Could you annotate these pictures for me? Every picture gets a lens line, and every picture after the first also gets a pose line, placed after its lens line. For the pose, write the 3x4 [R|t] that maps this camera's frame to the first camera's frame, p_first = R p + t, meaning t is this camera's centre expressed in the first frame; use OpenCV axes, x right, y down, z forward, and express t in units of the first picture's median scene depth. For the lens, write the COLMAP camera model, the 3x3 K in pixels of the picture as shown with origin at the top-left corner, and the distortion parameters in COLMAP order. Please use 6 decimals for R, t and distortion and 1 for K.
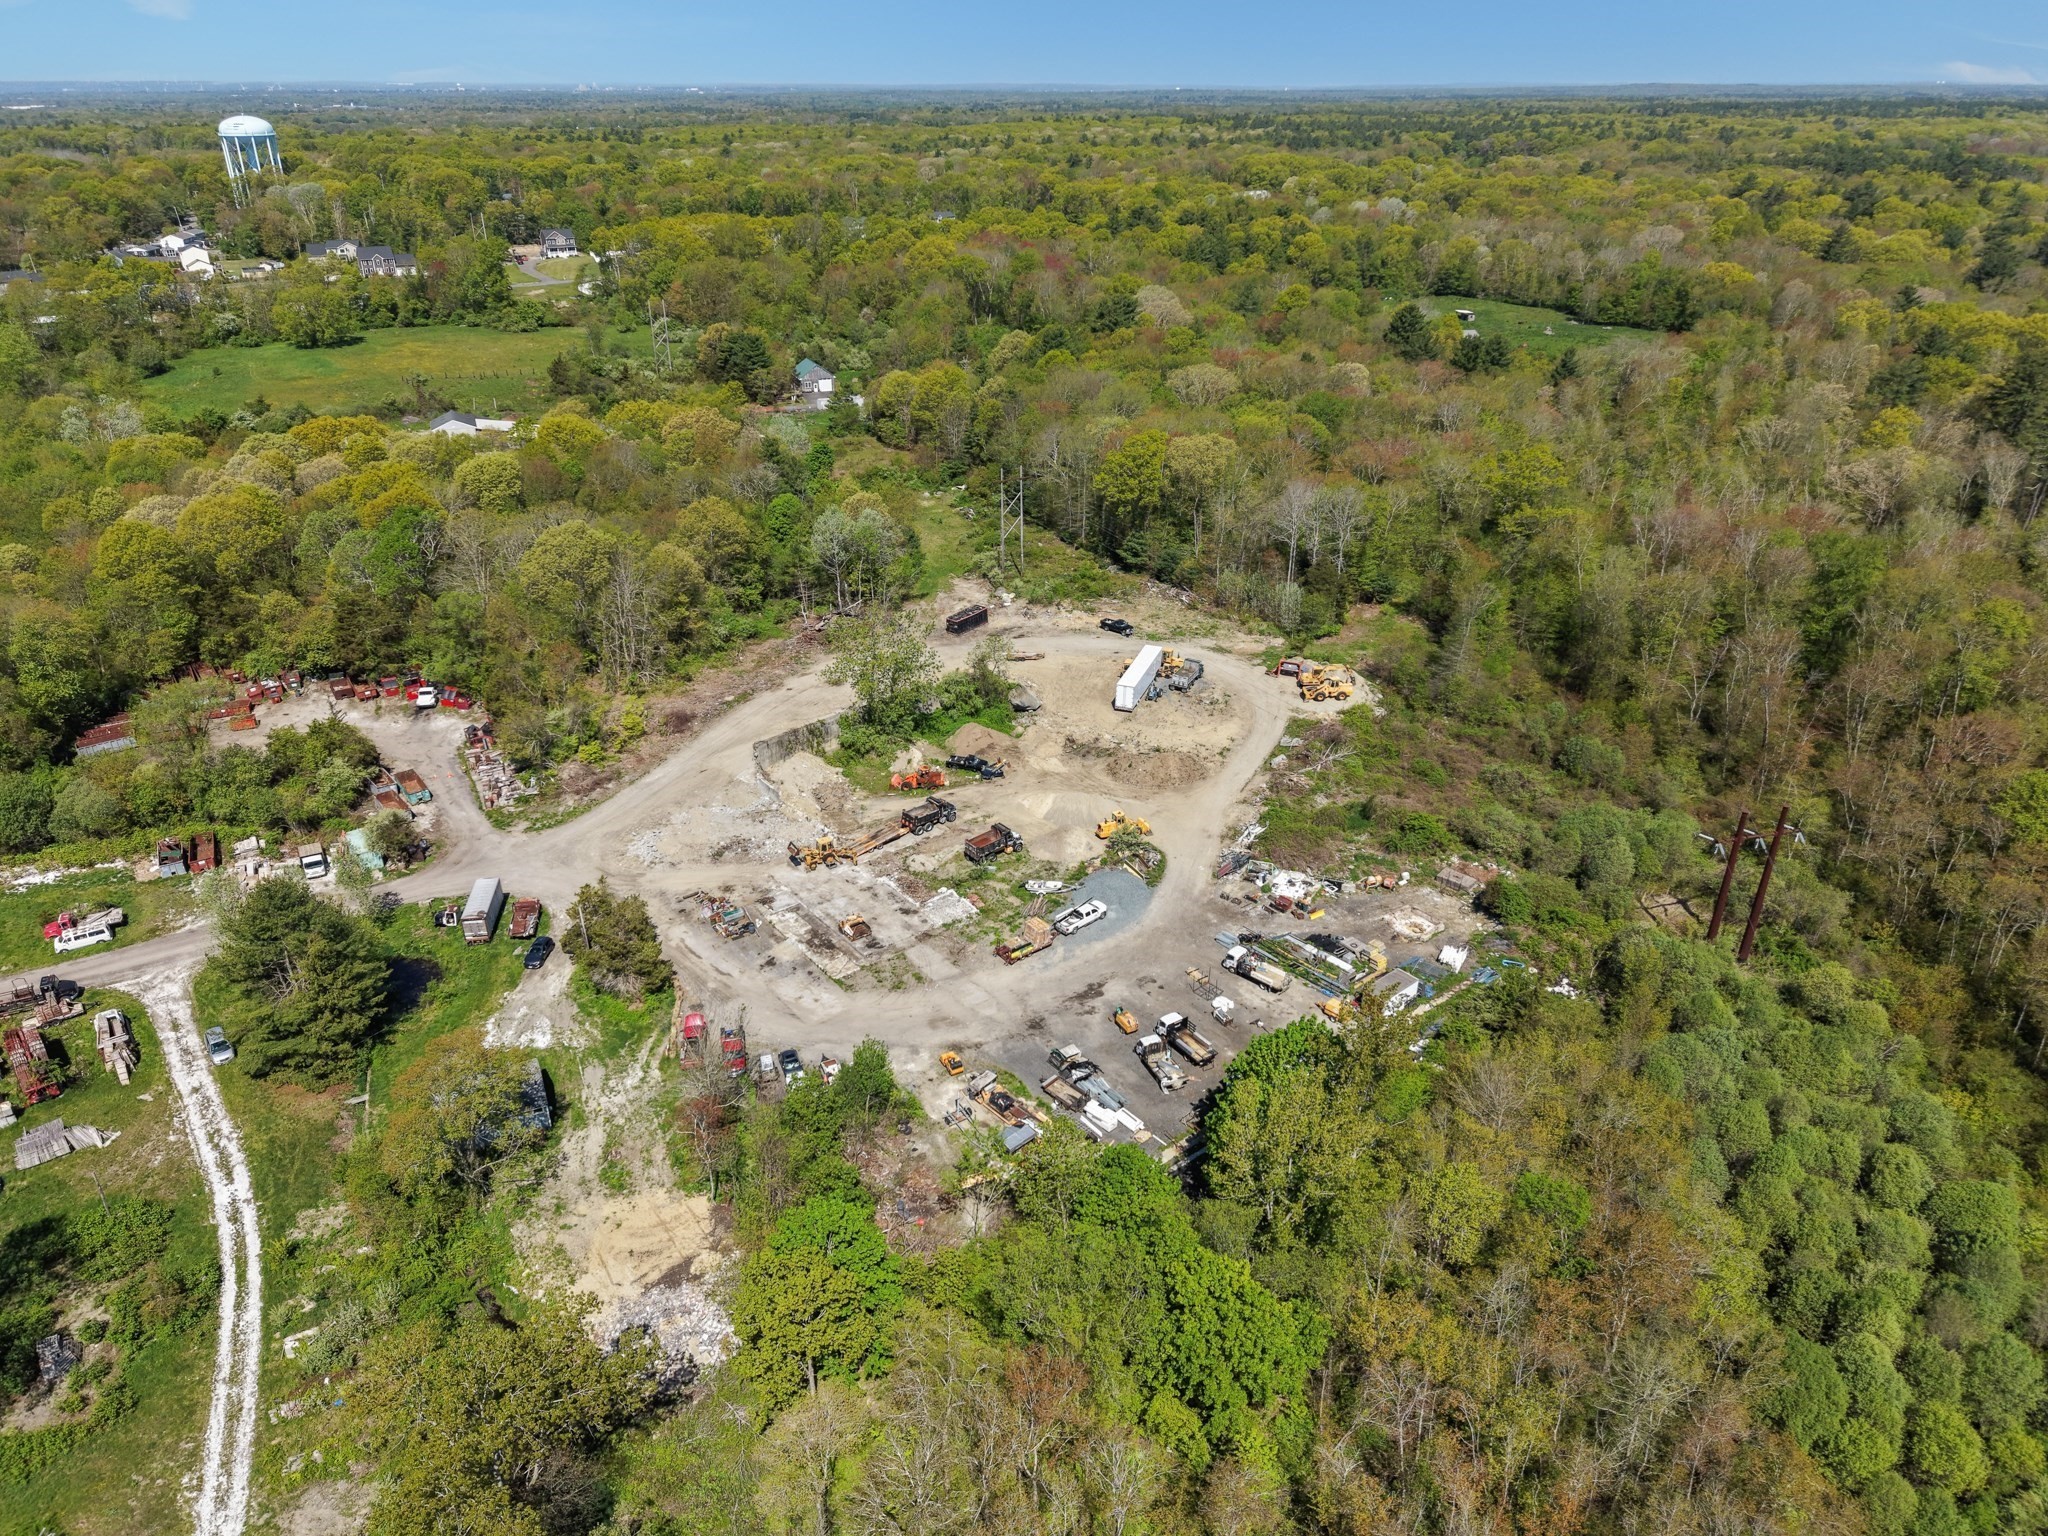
lens RADIAL K [[1382.6, 0, 1021.1], [0, 1382.6, 761.1], [0, 0, 1]] dist [0.035705, -0.033867]
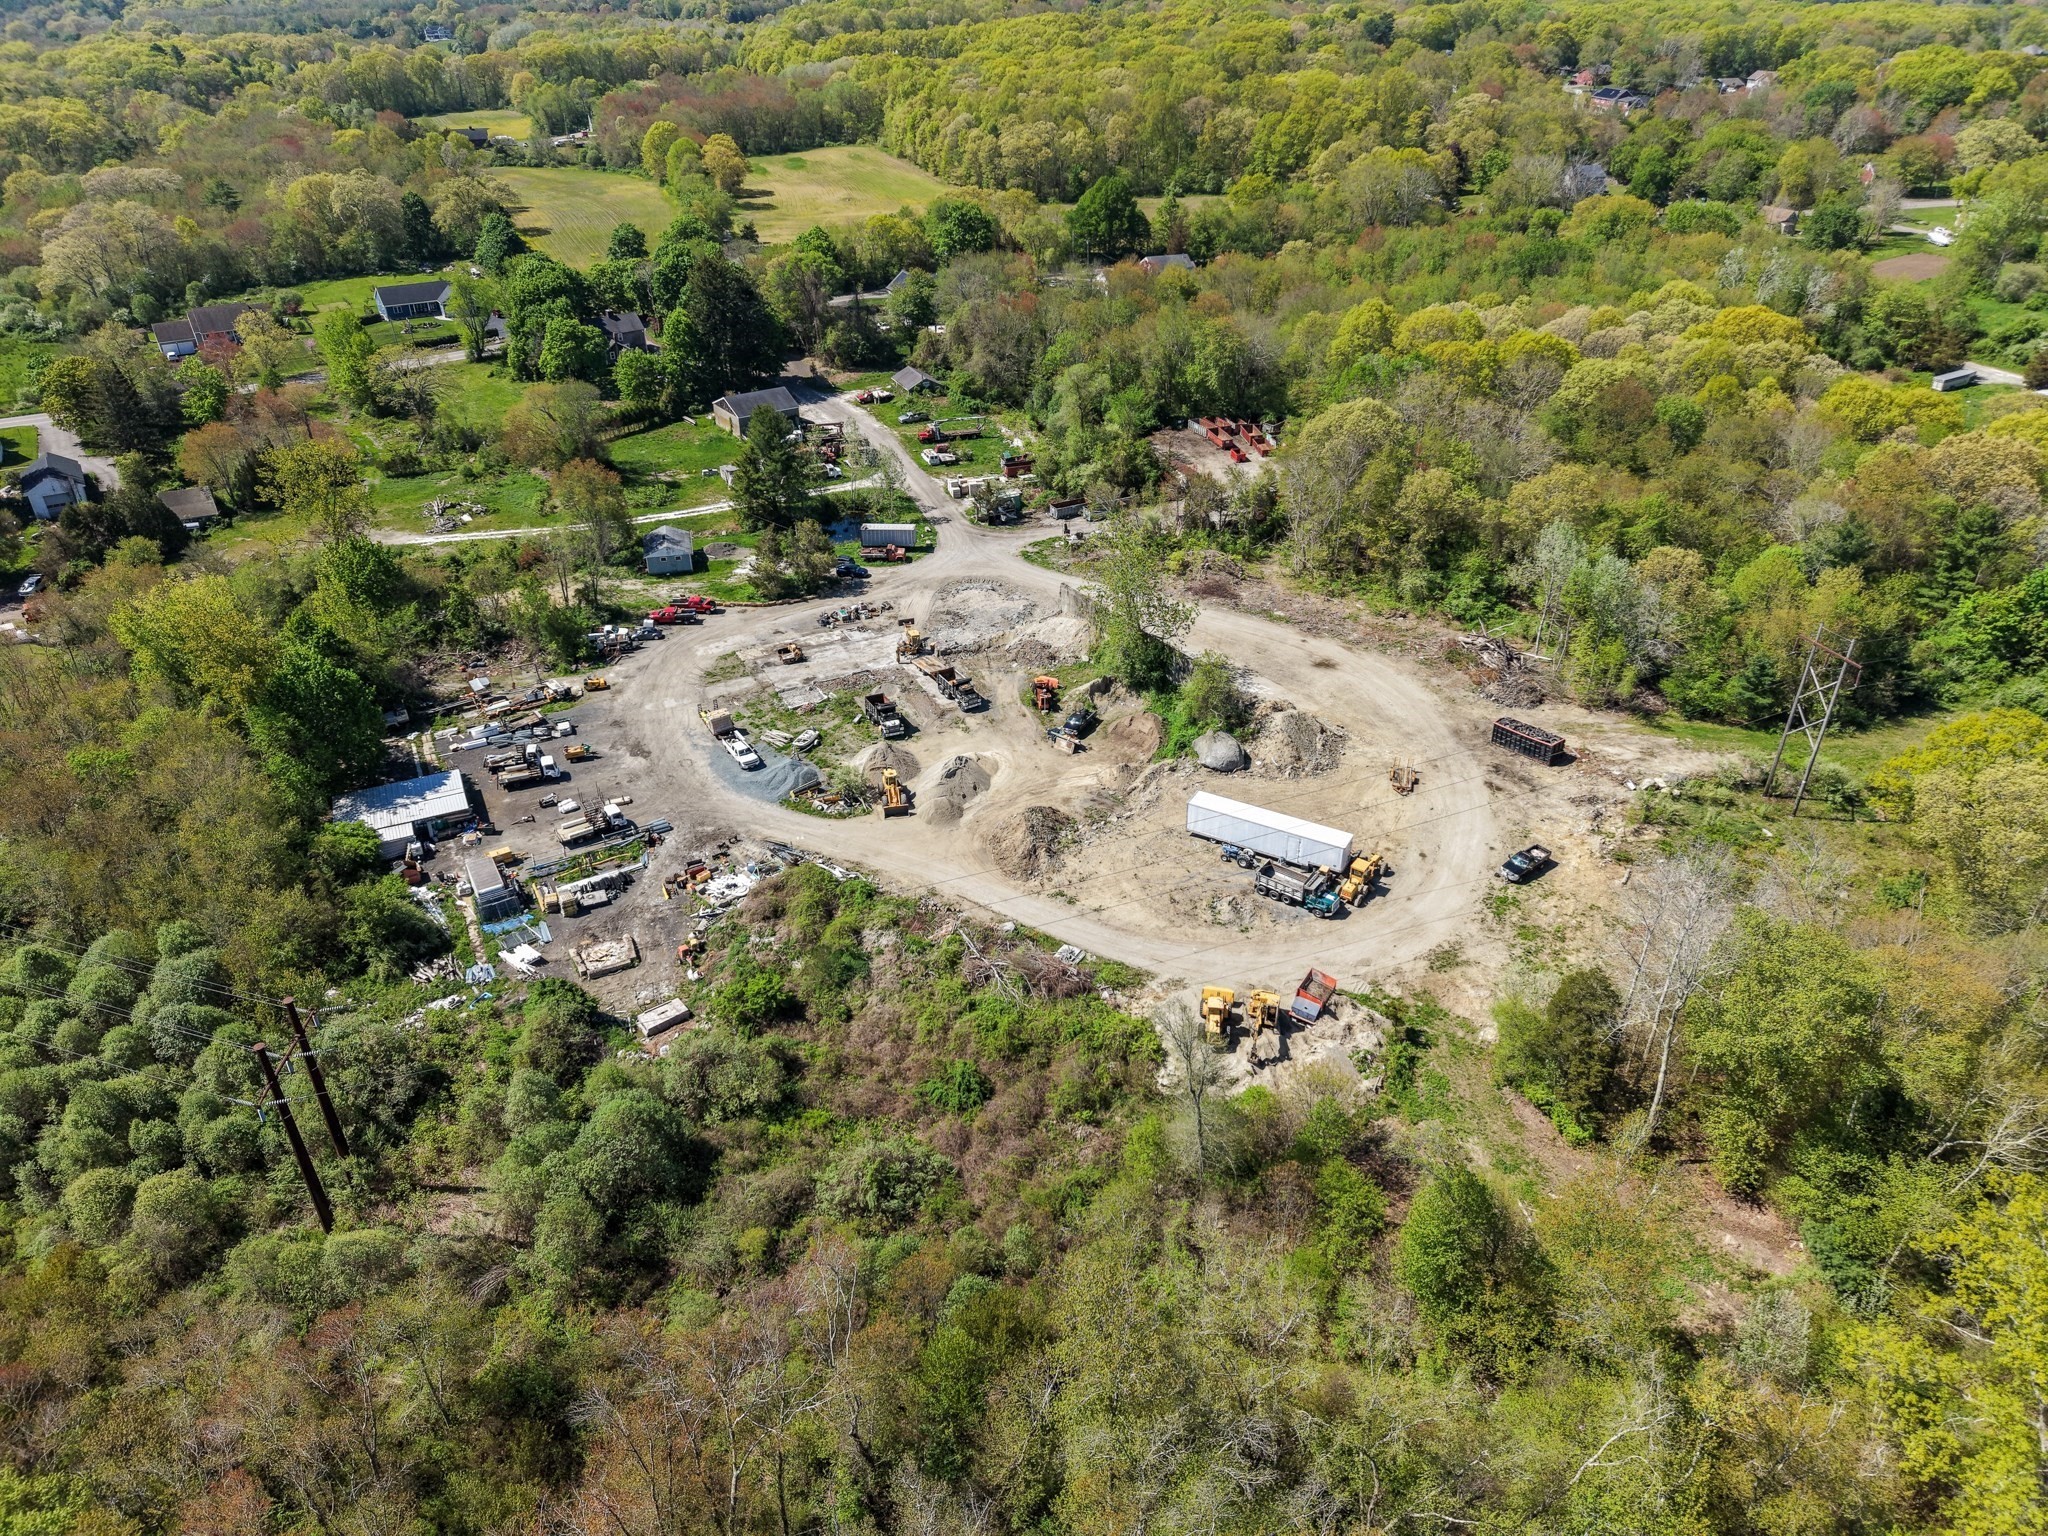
lens RADIAL K [[1372.5, 0, 1020.8], [0, 1372.5, 766.5], [0, 0, 1]] dist [0.039698, -0.042998]
pose [[-0.193516, 0.506438, -0.840281, 0.968201], [-0.426822, 0.727716, 0.536892, -0.580548], [0.883388, 0.462548, 0.075334, 1.208222]]
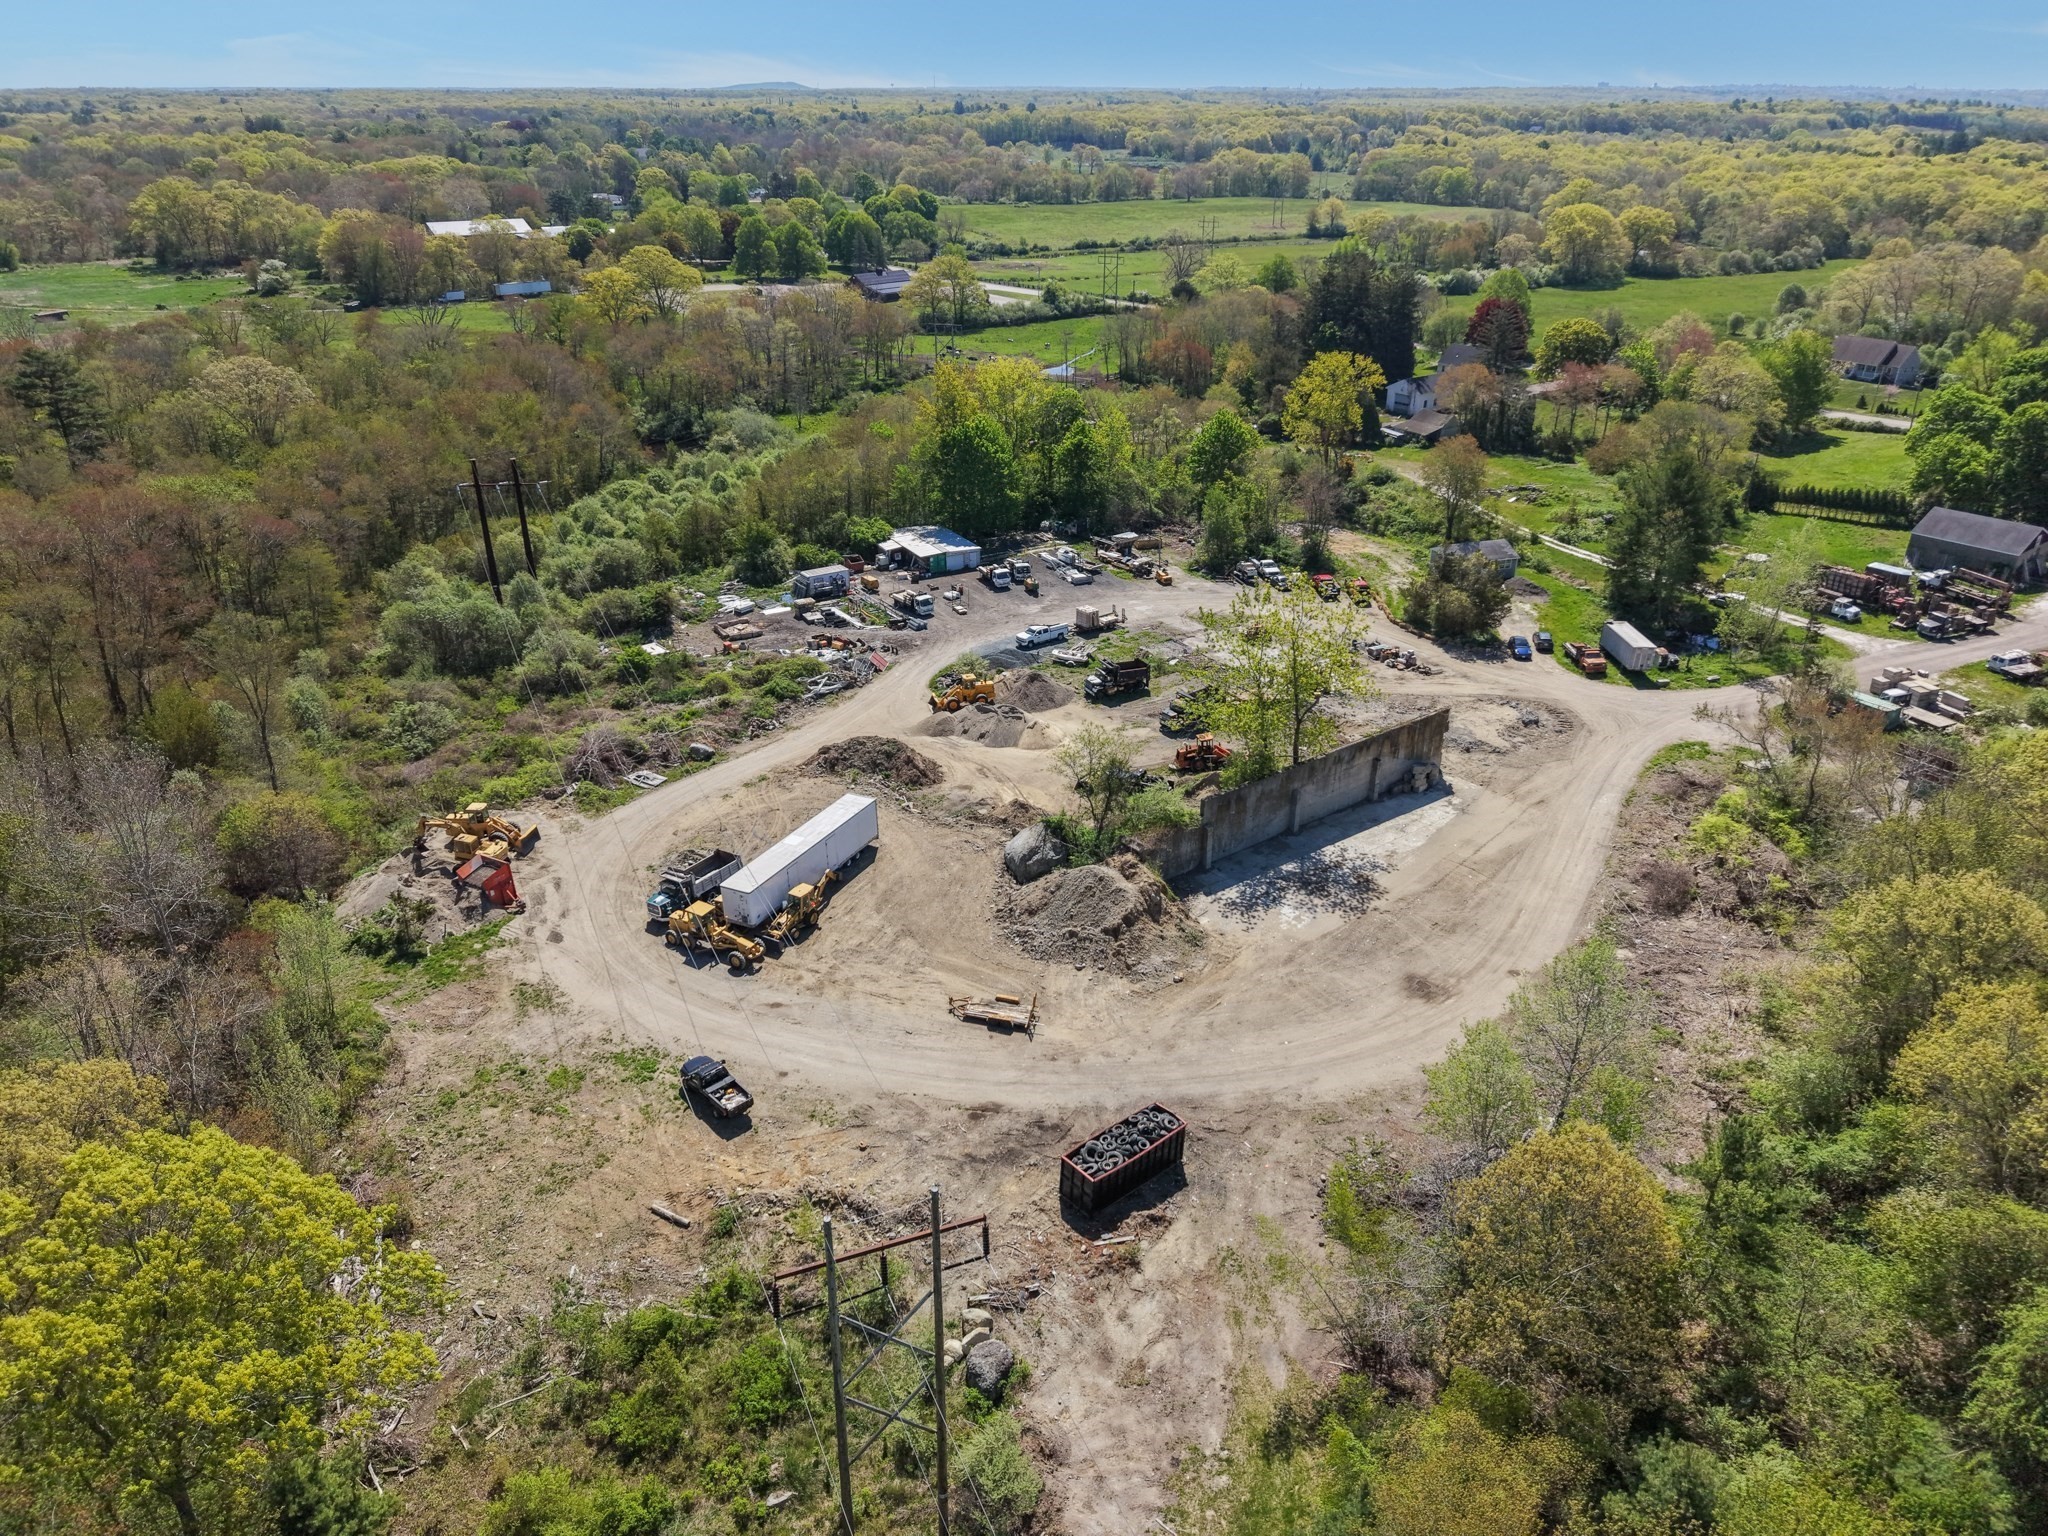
lens RADIAL K [[1358.7, 0, 1021.6], [0, 1358.7, 775.0], [0, 0, 1]] dist [0.050220, -0.055517]
pose [[-0.990476, -0.060324, 0.123764, -0.083149], [0.061375, 0.611204, 0.789090, -0.704810], [-0.123246, 0.789171, -0.601680, 1.862867]]
